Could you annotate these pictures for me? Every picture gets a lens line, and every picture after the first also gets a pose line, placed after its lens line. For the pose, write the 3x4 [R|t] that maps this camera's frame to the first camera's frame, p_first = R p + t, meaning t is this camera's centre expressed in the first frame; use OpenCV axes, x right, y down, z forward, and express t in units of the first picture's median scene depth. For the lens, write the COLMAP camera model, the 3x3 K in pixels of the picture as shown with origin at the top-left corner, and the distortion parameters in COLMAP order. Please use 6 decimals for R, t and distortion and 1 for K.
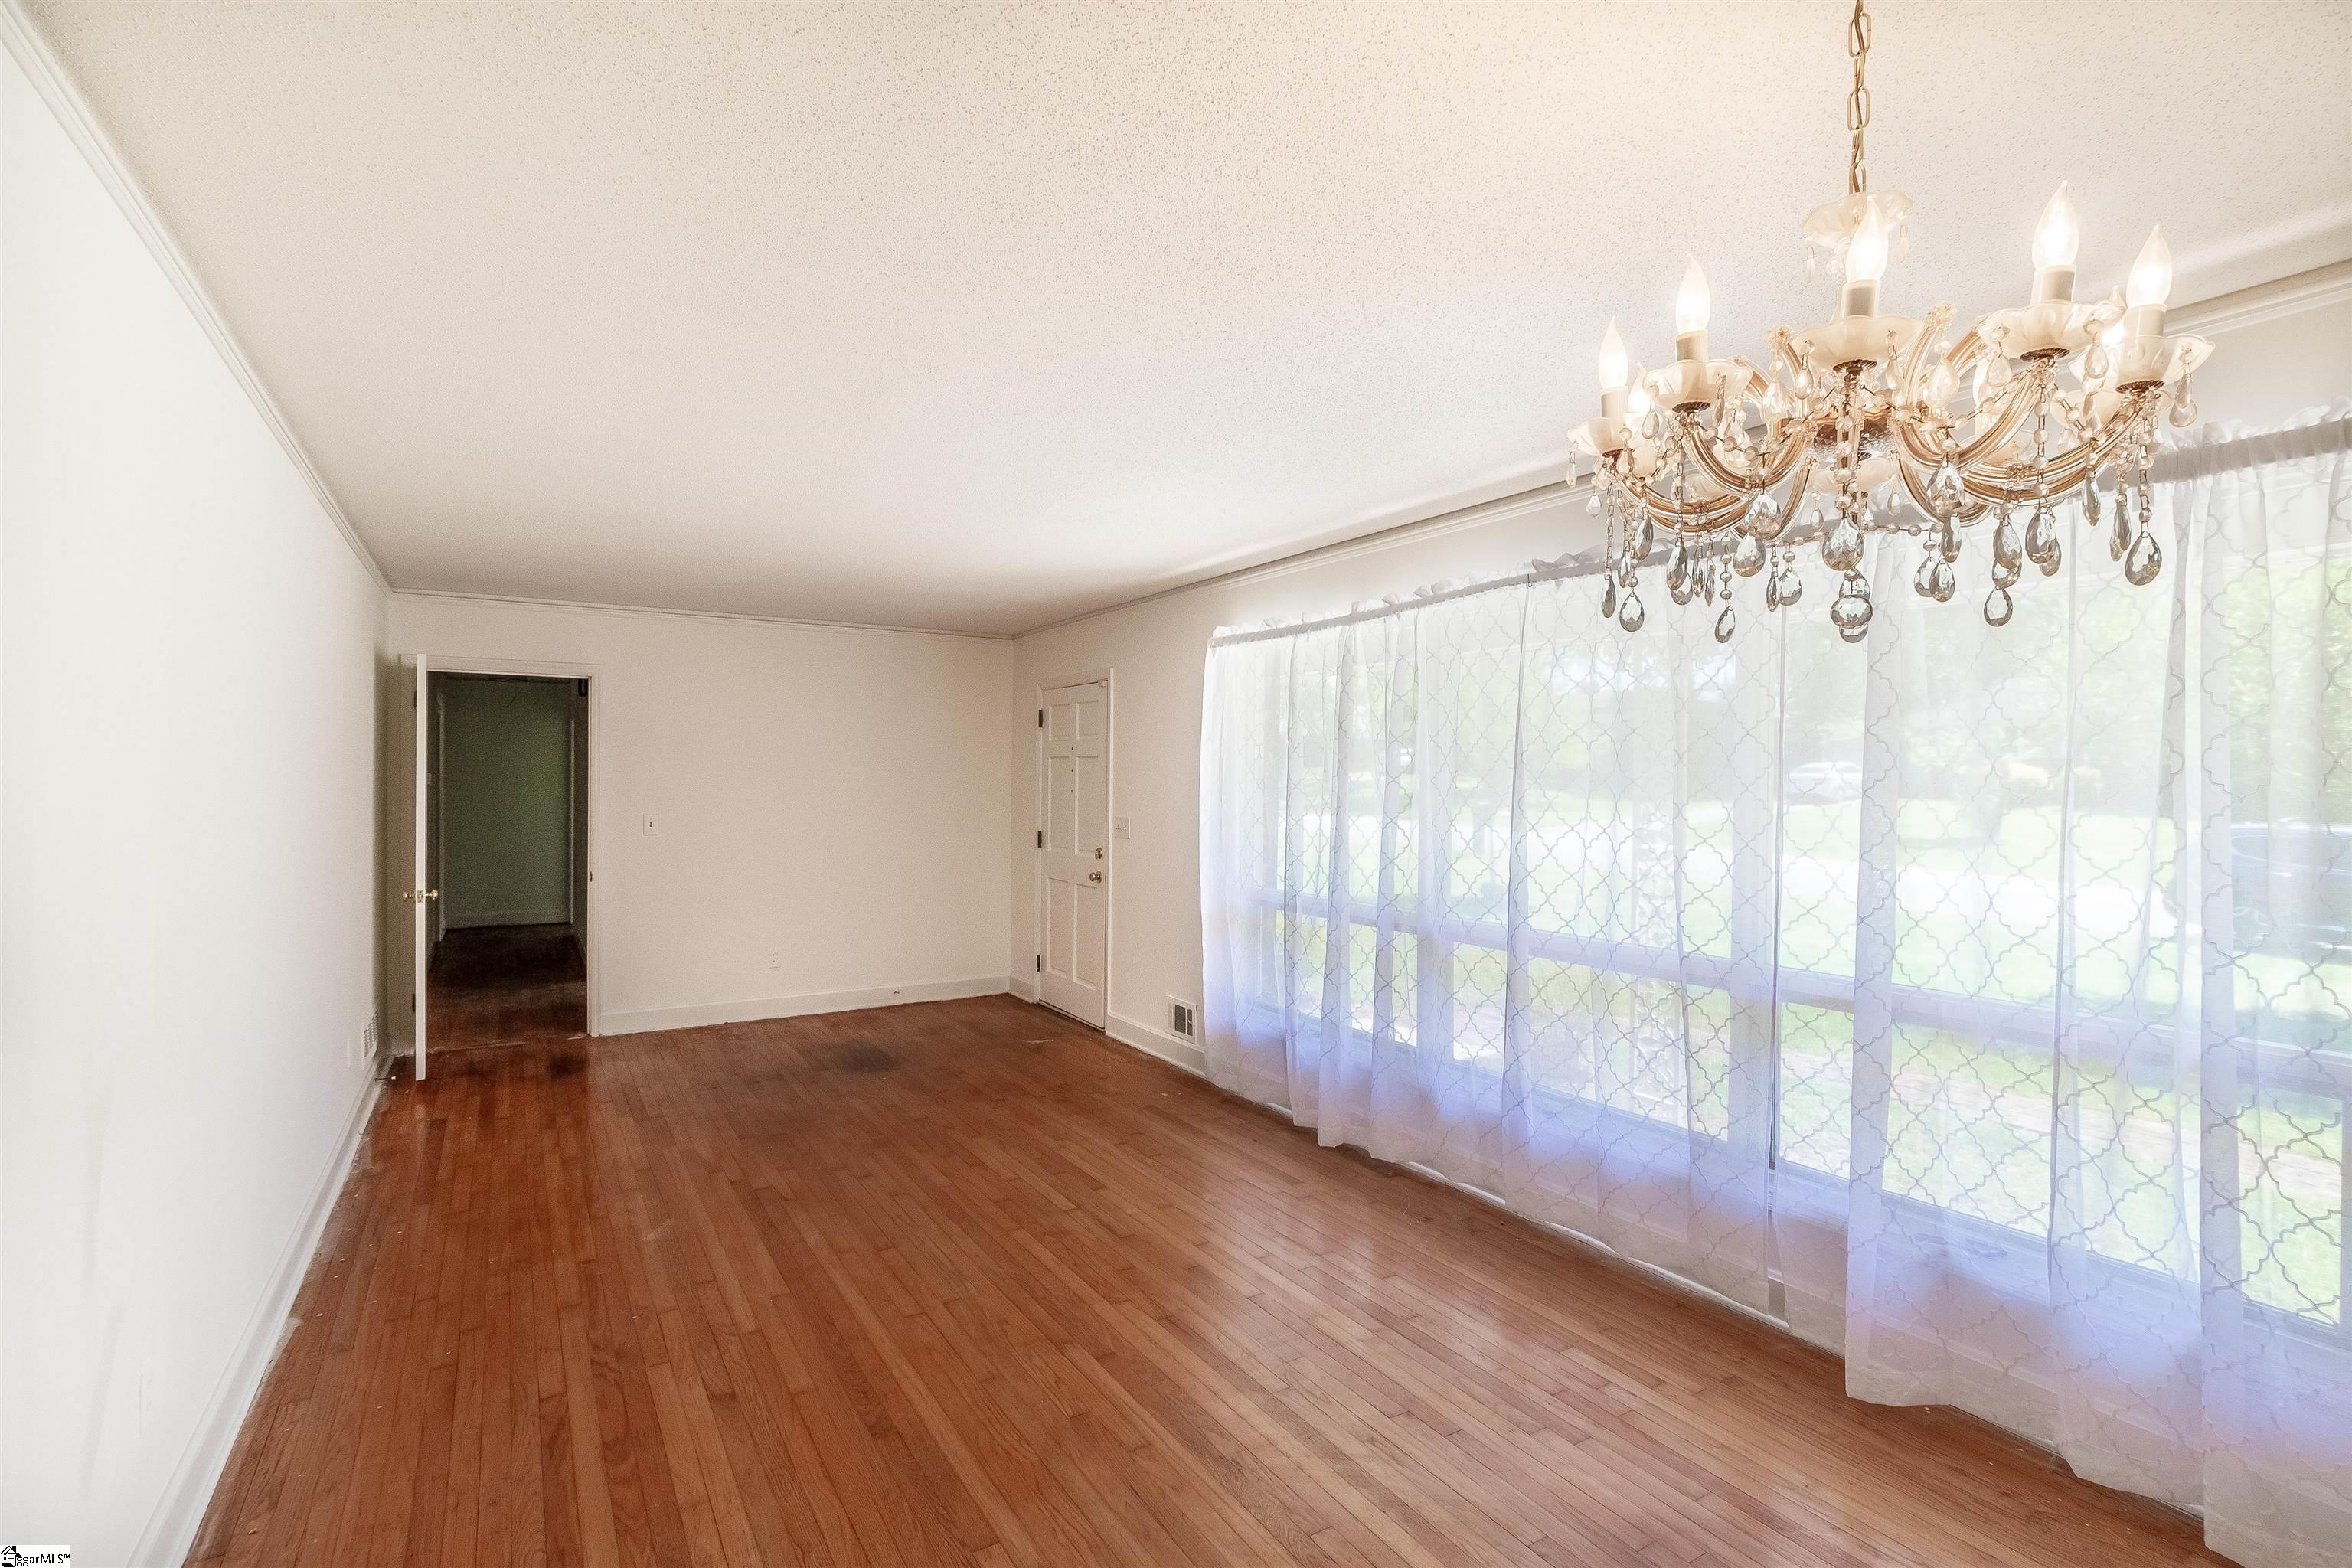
lens RADIAL K [[1119.1, 0, 1176.0], [0, 1119.1, 784.0], [0, 0, 1]] dist [-0.000368, -0.000333]
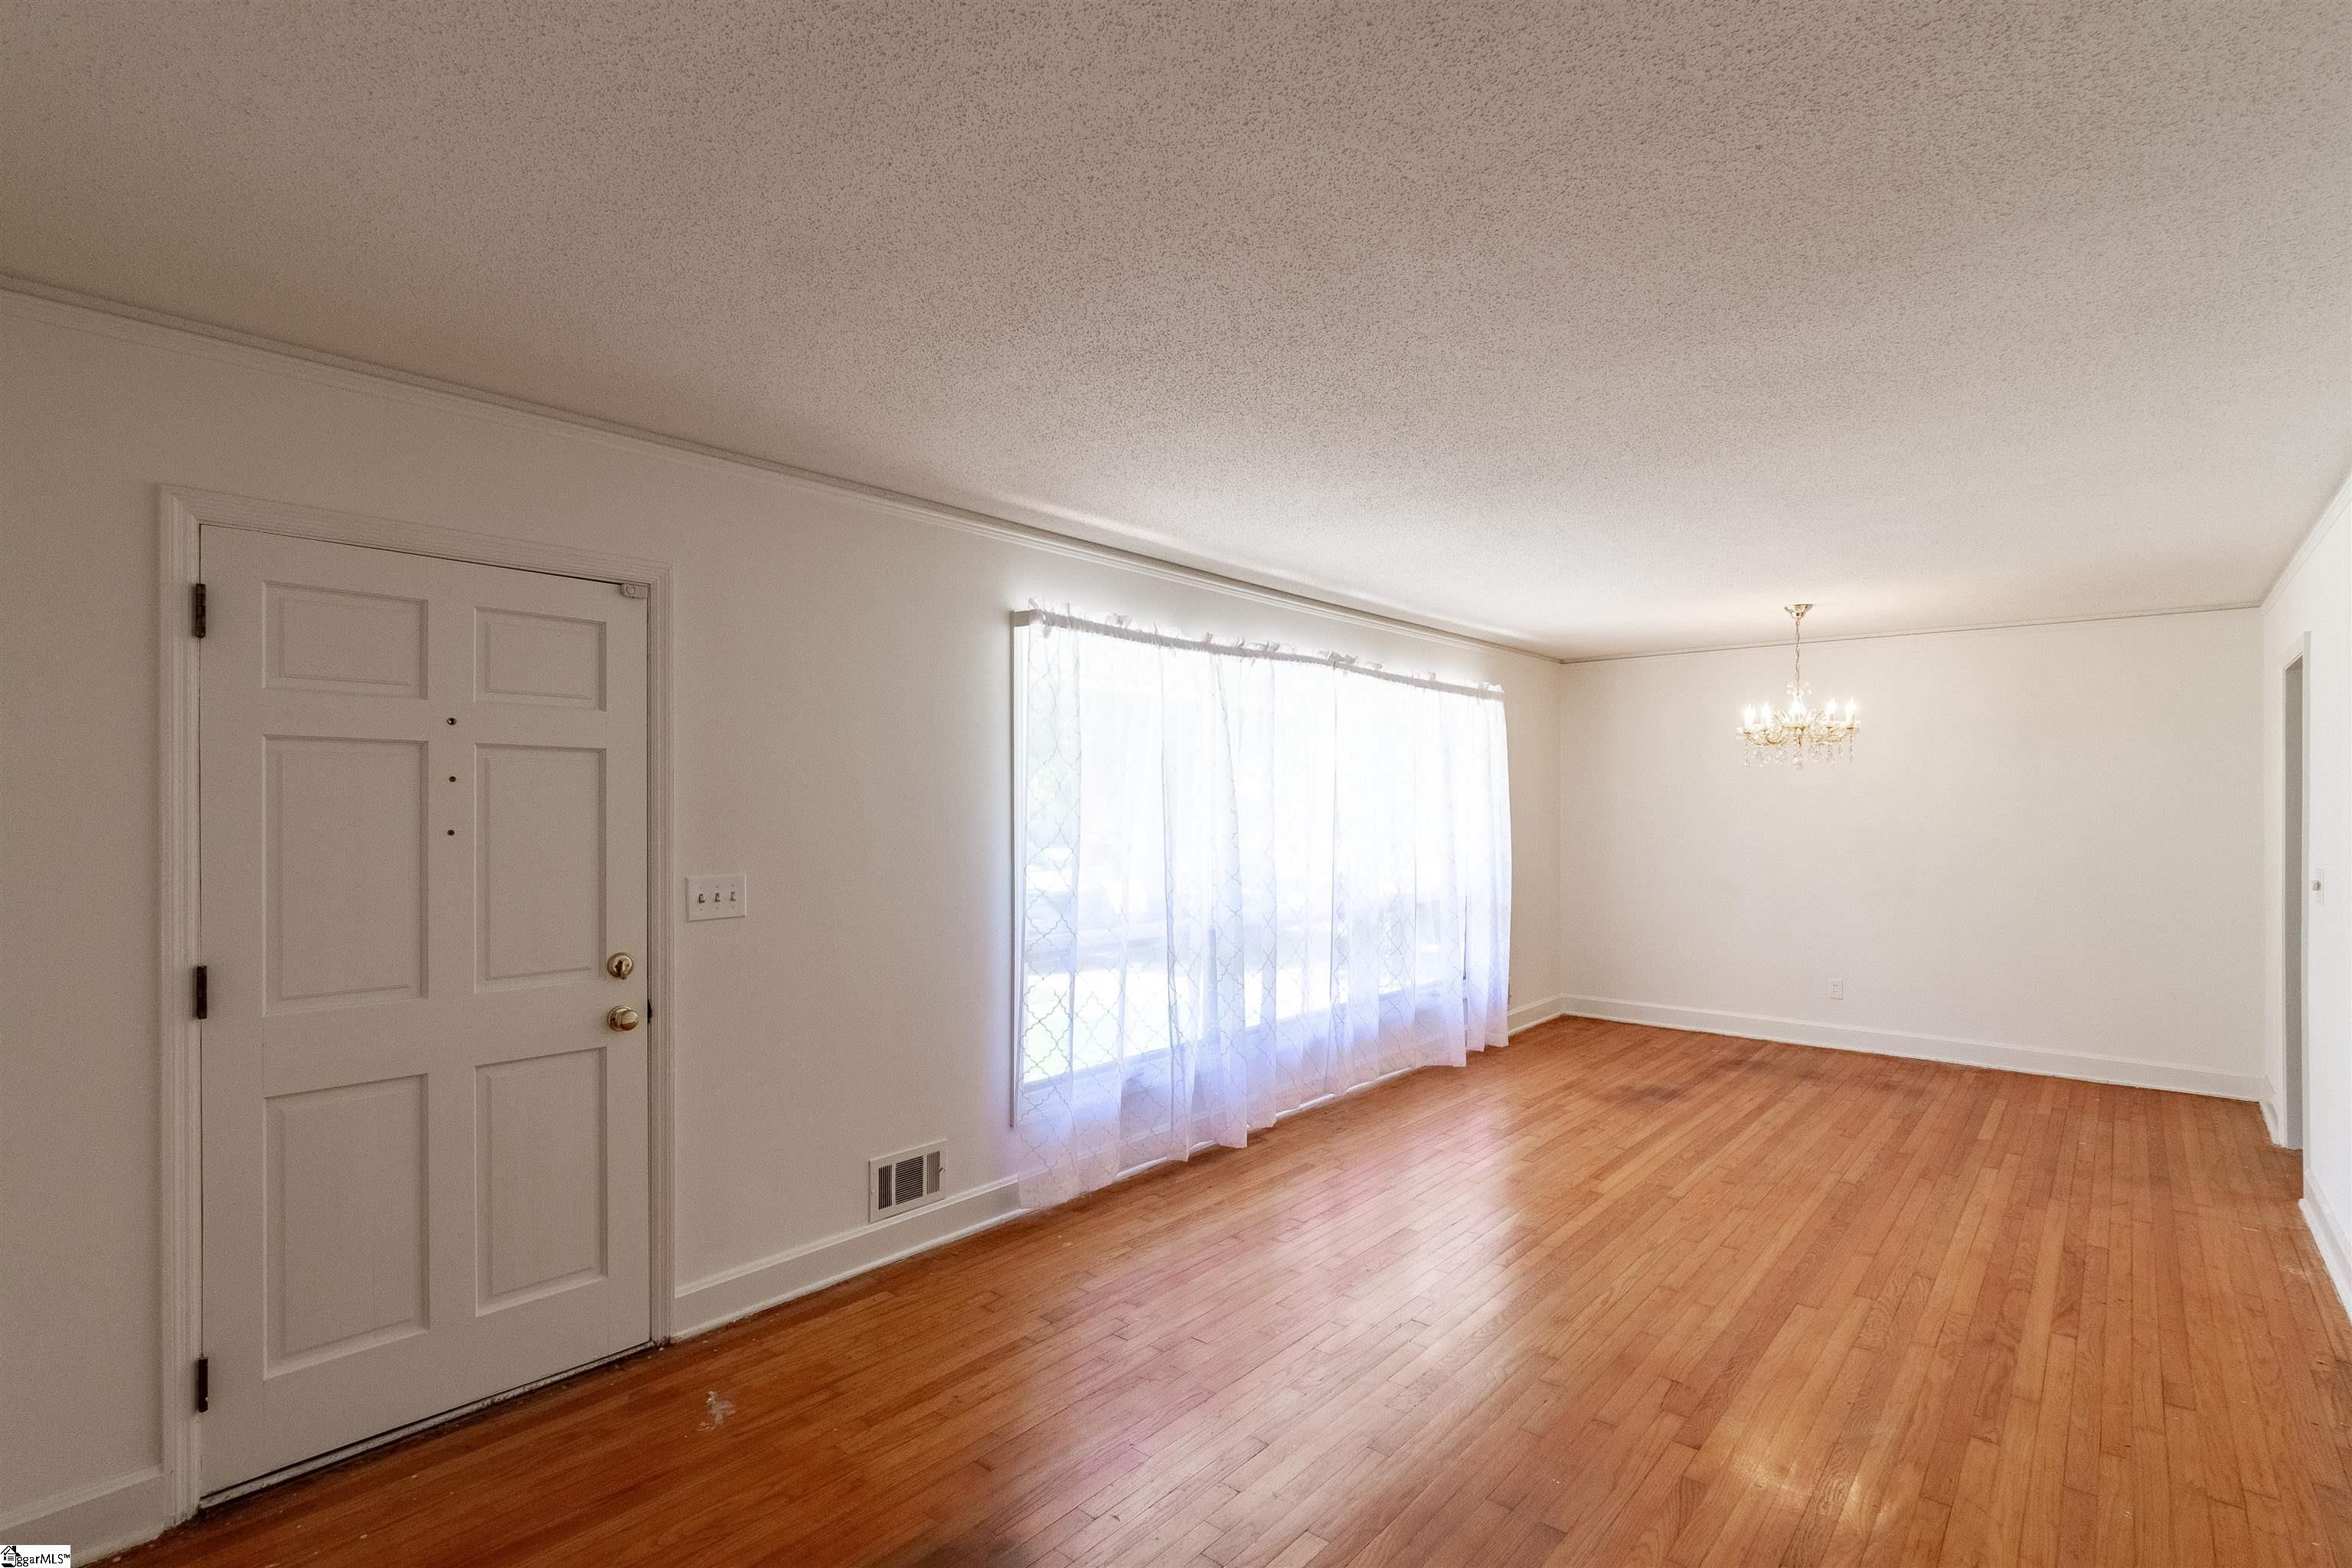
lens RADIAL K [[1119.1, 0, 1176.0], [0, 1119.1, 784.0], [0, 0, 1]] dist [-0.000368, -0.000333]
pose [[-0.318292, 0.007398, 0.947964, -0.997508], [0.001834, 0.999972, -0.007188, -0.014144], [-0.947991, -0.000549, -0.318297, 1.634878]]
